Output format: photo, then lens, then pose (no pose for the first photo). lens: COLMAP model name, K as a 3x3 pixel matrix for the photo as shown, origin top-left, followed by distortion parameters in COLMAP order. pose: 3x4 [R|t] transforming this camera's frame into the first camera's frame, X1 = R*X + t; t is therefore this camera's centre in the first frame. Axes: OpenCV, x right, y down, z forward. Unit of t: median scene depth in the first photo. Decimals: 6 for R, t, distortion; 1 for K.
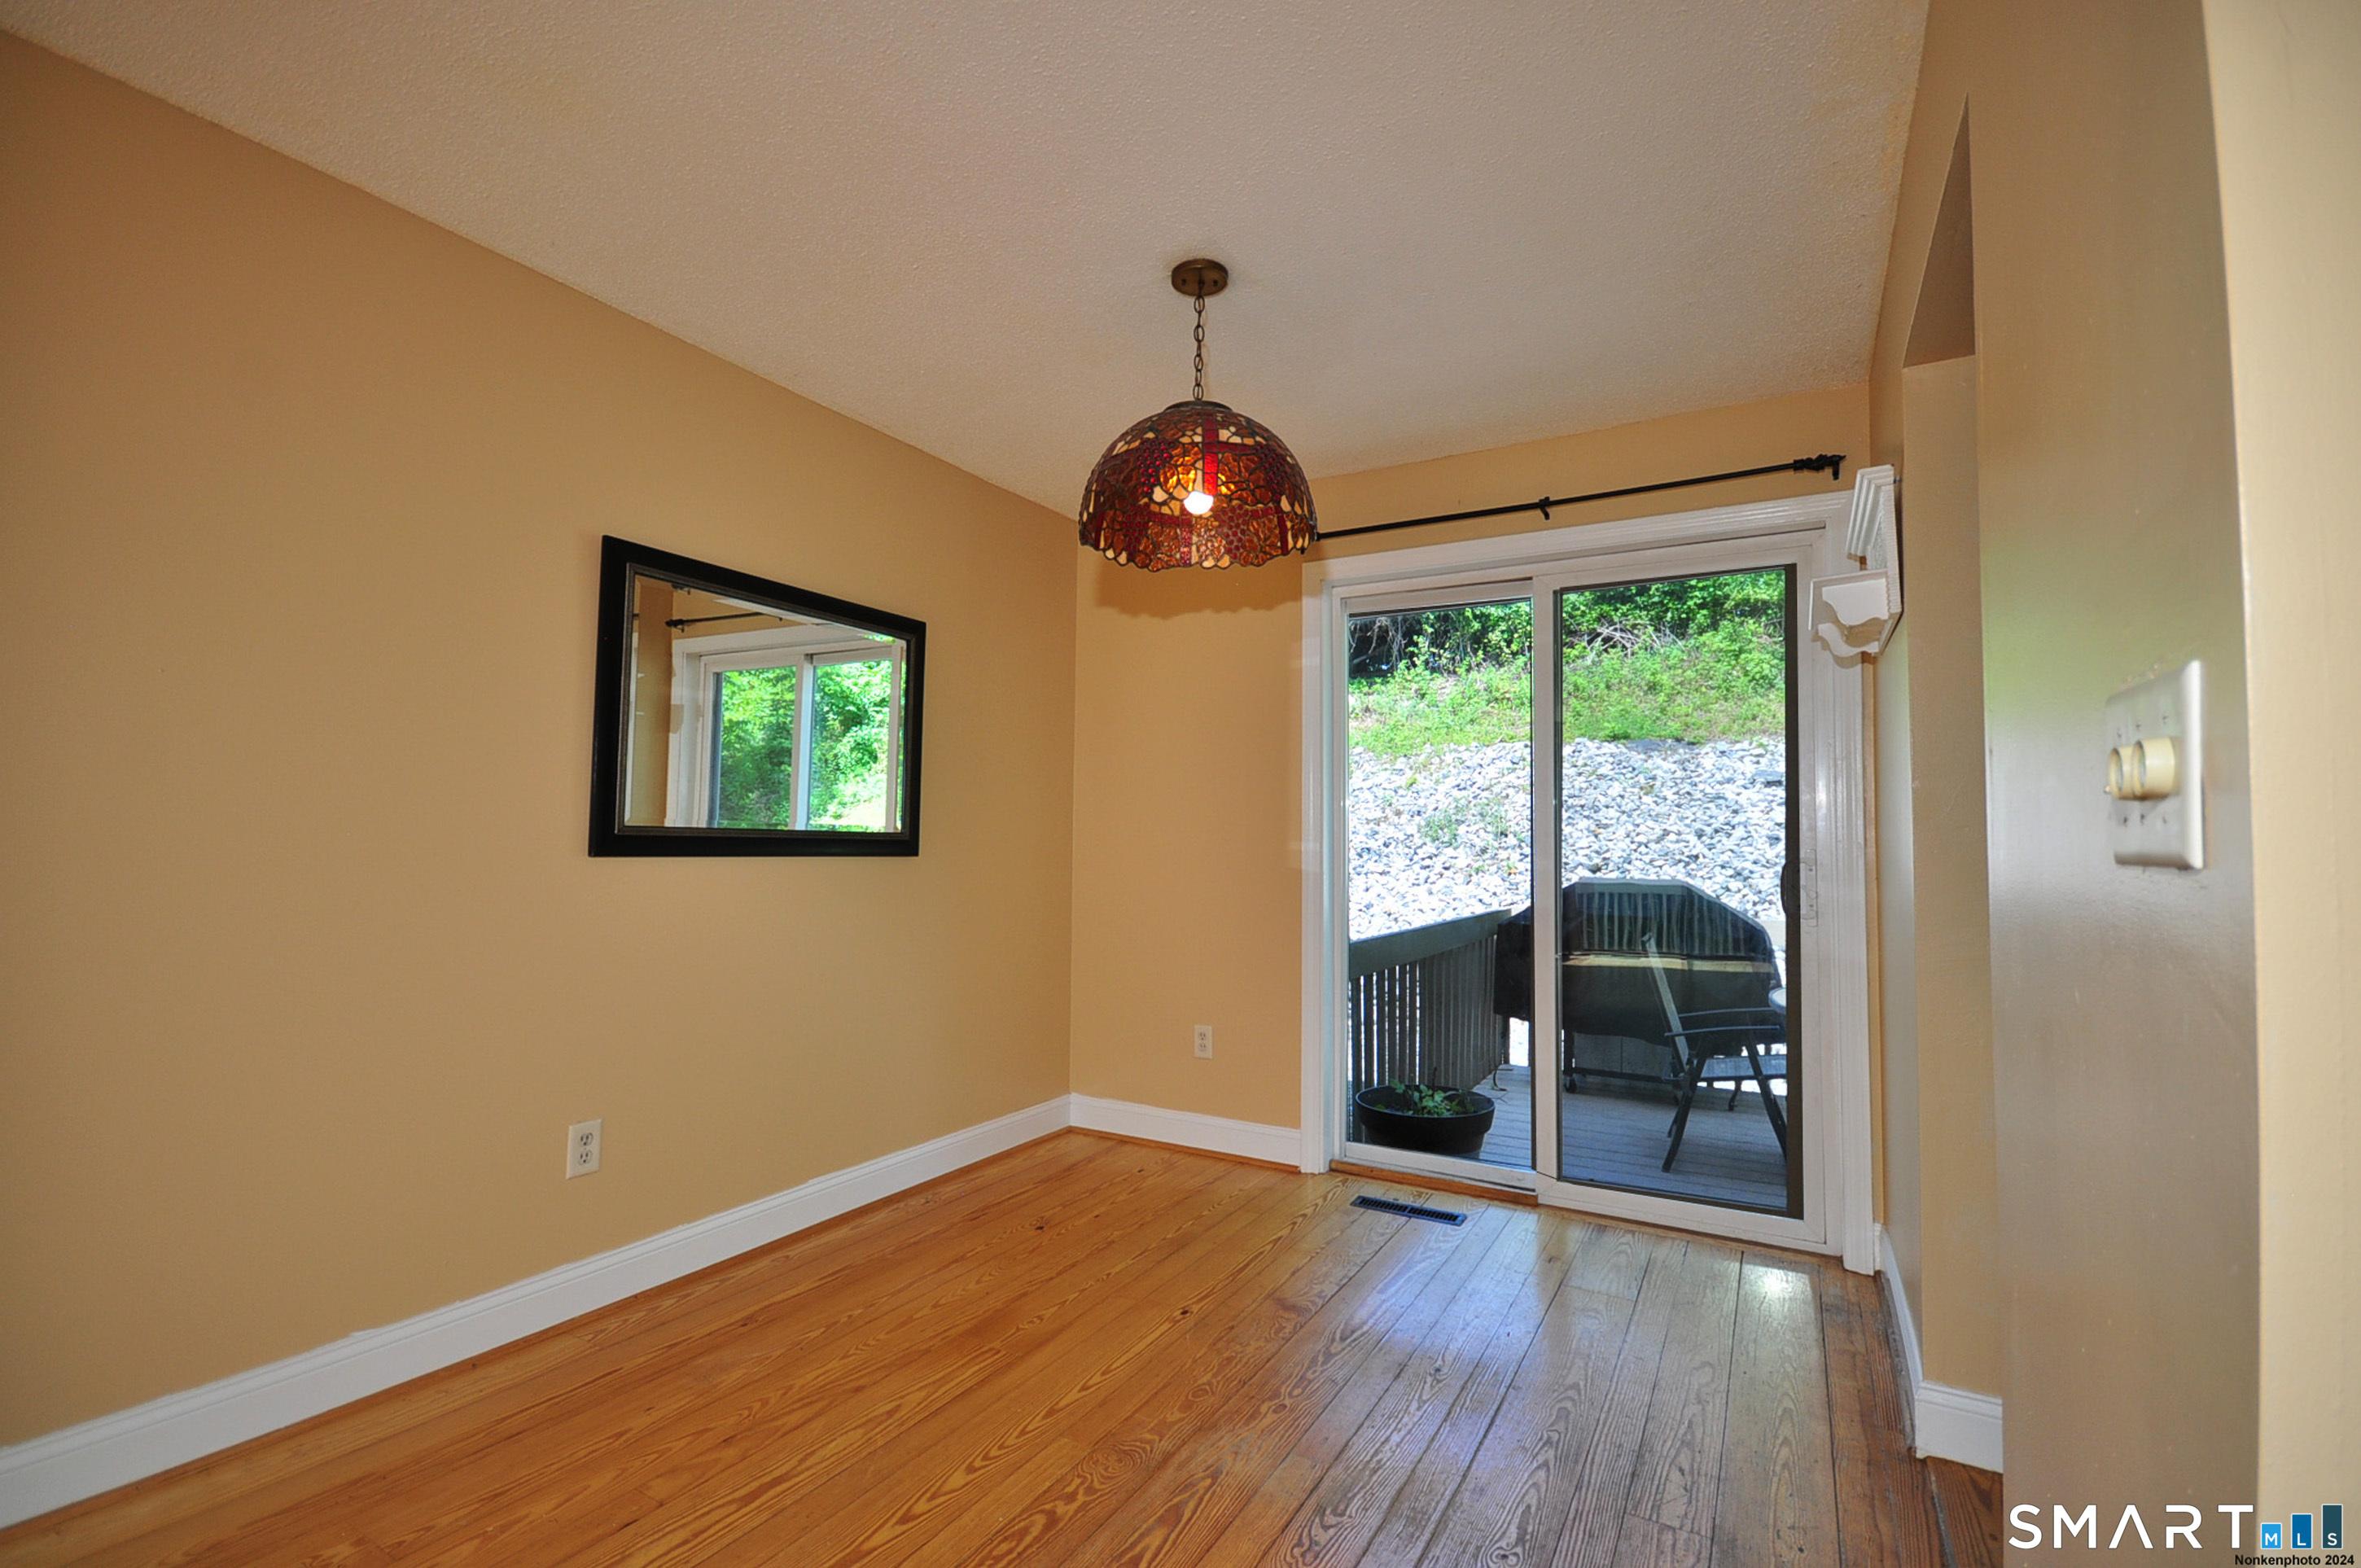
lens RADIAL K [[1036.6, 0, 1179.9], [0, 1036.6, 791.0], [0, 0, 1]] dist [0.009880, -0.010430]
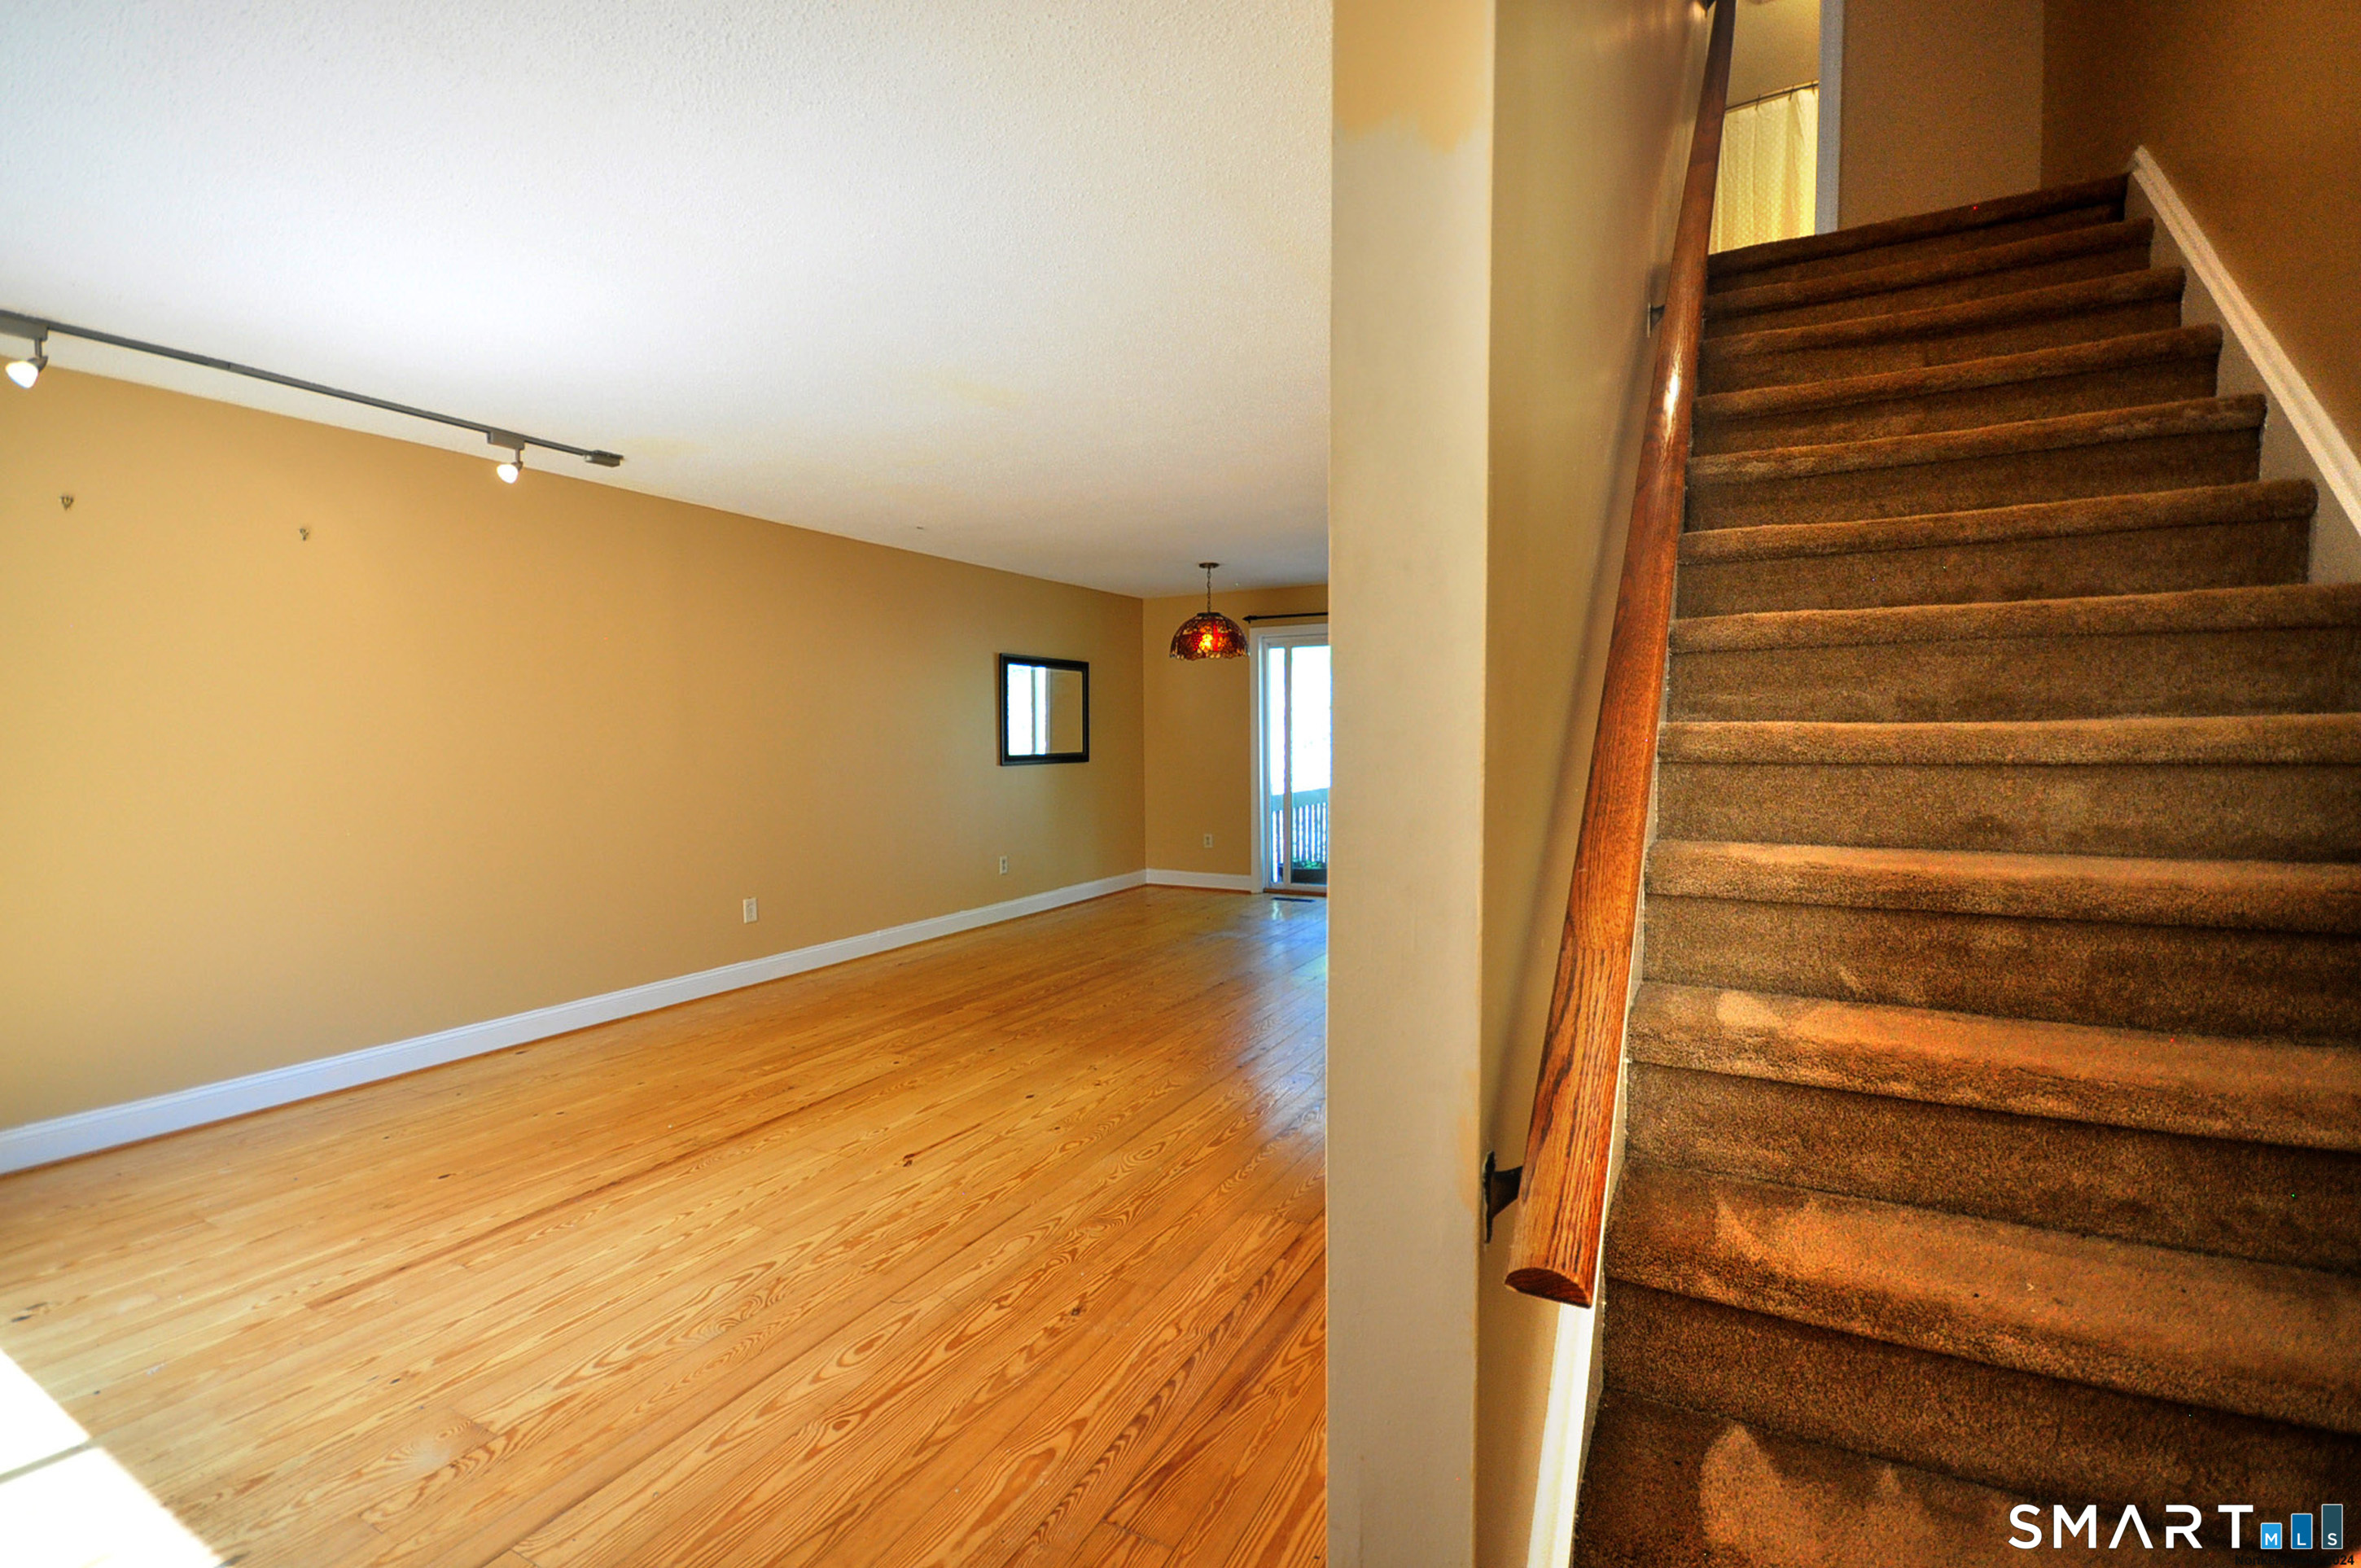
lens RADIAL K [[1036.2, 0, 1180.5], [0, 1036.2, 784.0], [0, 0, 1]] dist [0.001839, -0.014230]
pose [[0.999491, -0.018926, 0.025695, -0.142219], [0.016292, 0.994944, 0.099099, -0.165756], [-0.027440, -0.098629, 0.994746, -1.896142]]
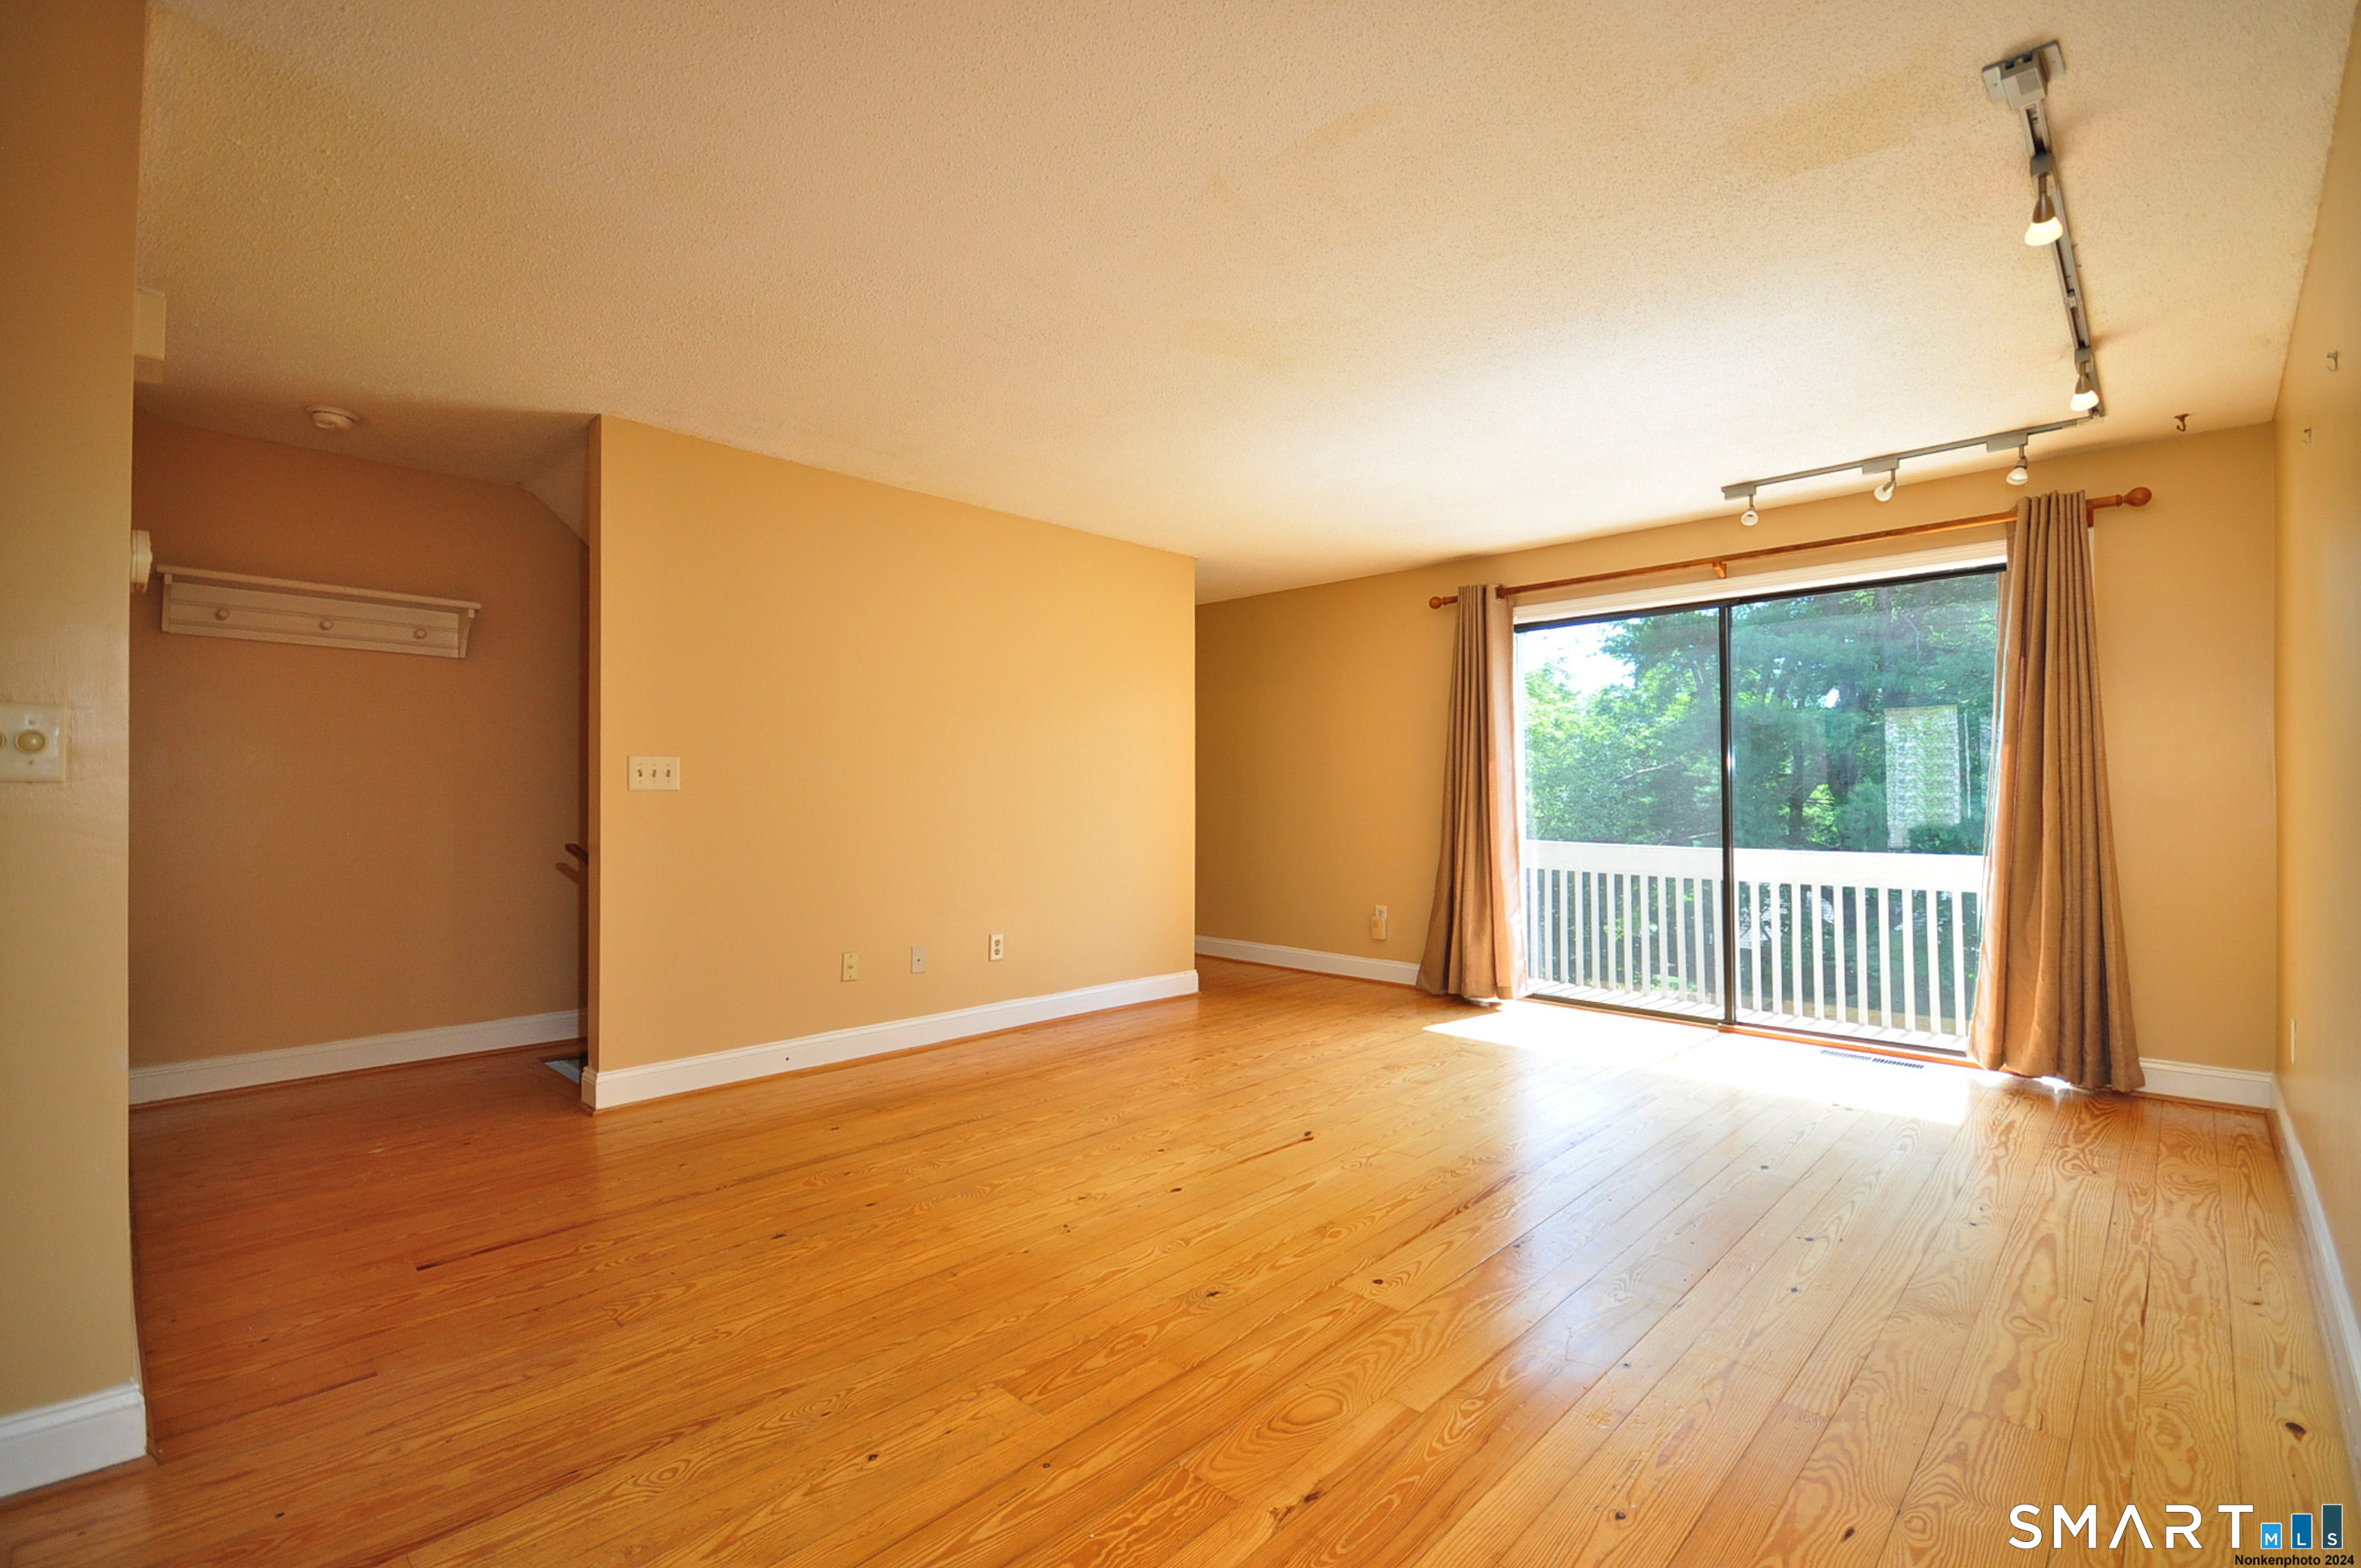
lens RADIAL K [[1036.2, 0, 1181.5], [0, 1036.2, 792.8], [0, 0, 1]] dist [0.004971, -0.000305]
pose [[-0.970766, -0.012001, 0.239727, -0.612292], [-0.025542, 0.998243, -0.053458, 0.044905], [-0.238665, -0.058018, -0.969367, 0.724511]]
